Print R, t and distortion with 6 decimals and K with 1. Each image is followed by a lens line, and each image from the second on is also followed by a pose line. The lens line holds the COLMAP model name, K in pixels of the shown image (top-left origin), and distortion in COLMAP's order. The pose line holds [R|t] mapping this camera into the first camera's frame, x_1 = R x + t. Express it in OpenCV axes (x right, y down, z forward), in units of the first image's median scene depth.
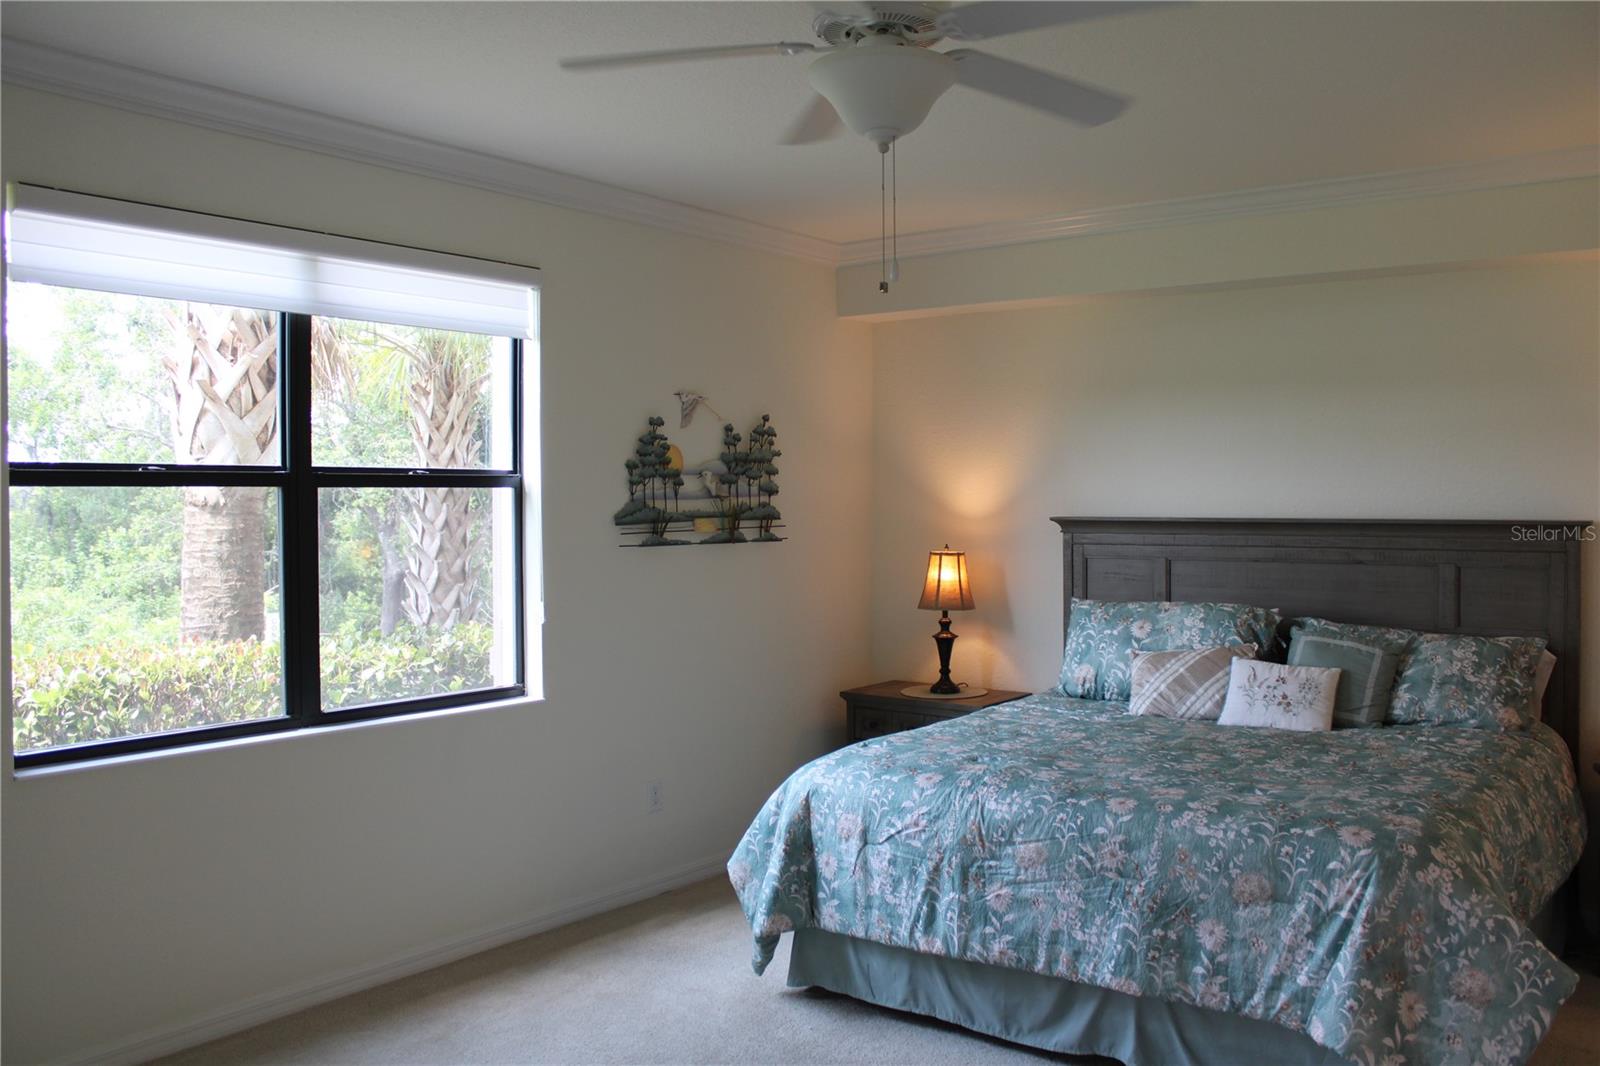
lens RADIAL K [[1349.1, 0, 806.4], [0, 1349.1, 535.0], [0, 0, 1]] dist [-0.158679, 0.134880]
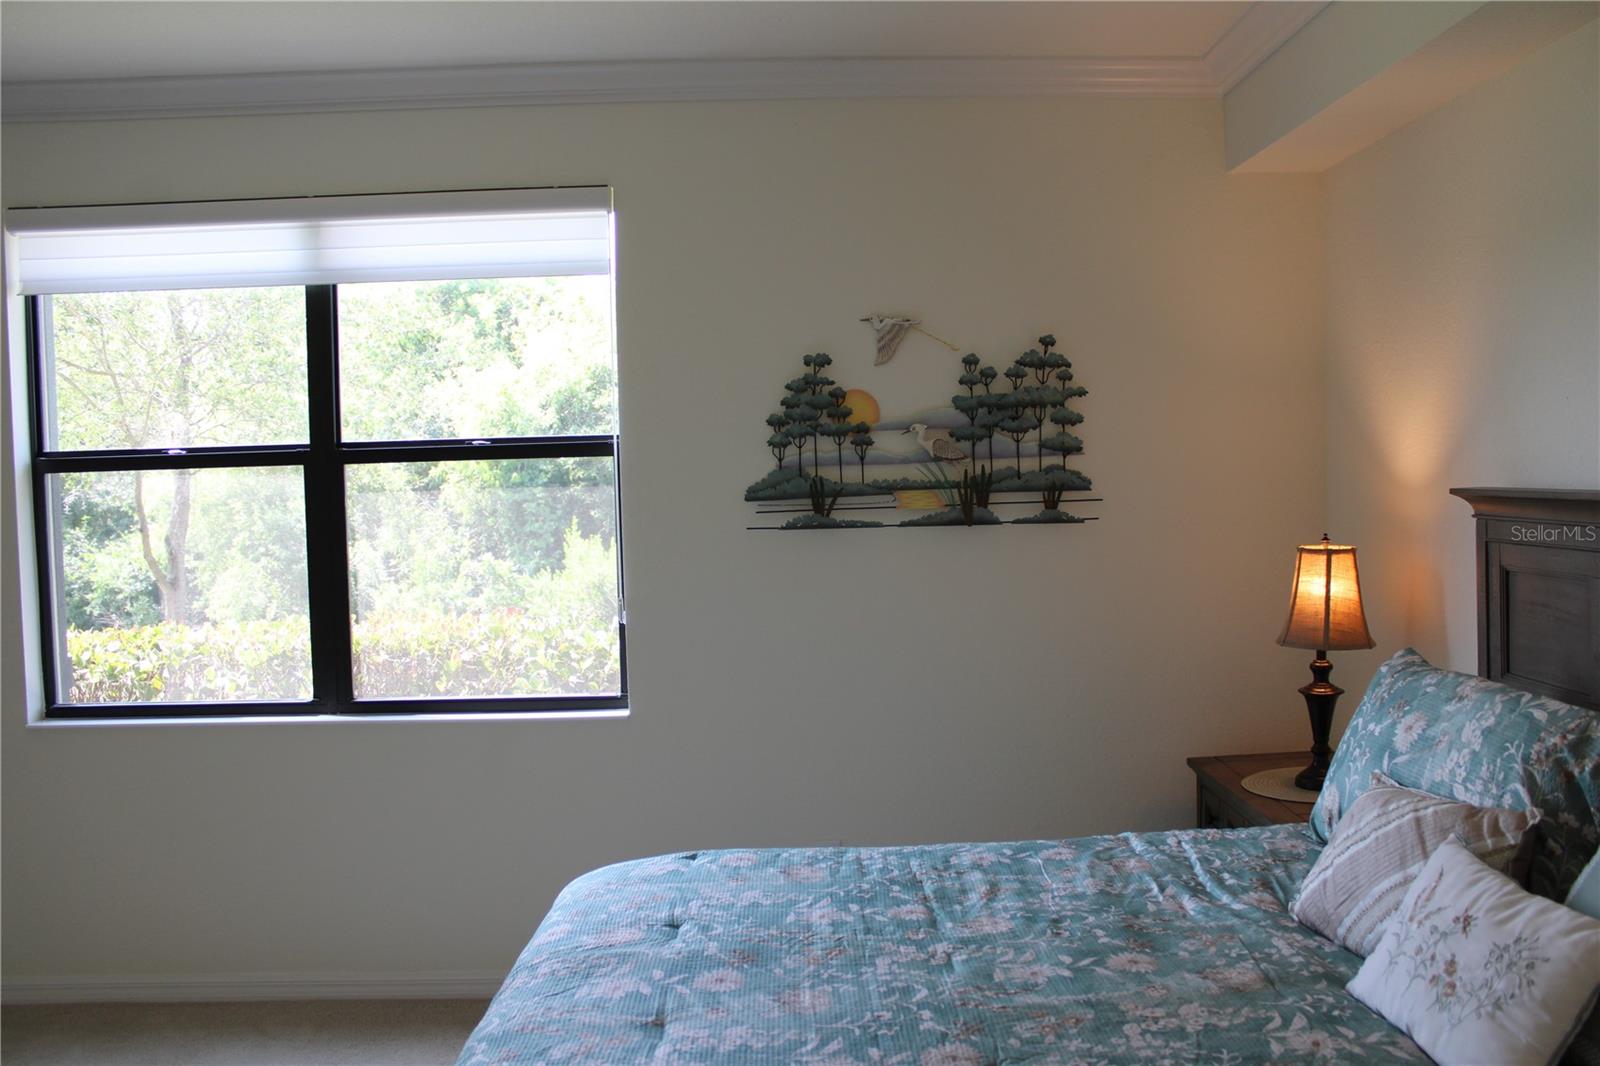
lens RADIAL K [[1349.1, 0, 801.2], [0, 1349.1, 536.3], [0, 0, 1]] dist [-0.158679, 0.134880]
pose [[0.617011, 0.028060, -0.786454, 0.451306], [0.001664, 0.999315, 0.036961, -0.014727], [0.786953, -0.024114, 0.616542, 0.519043]]
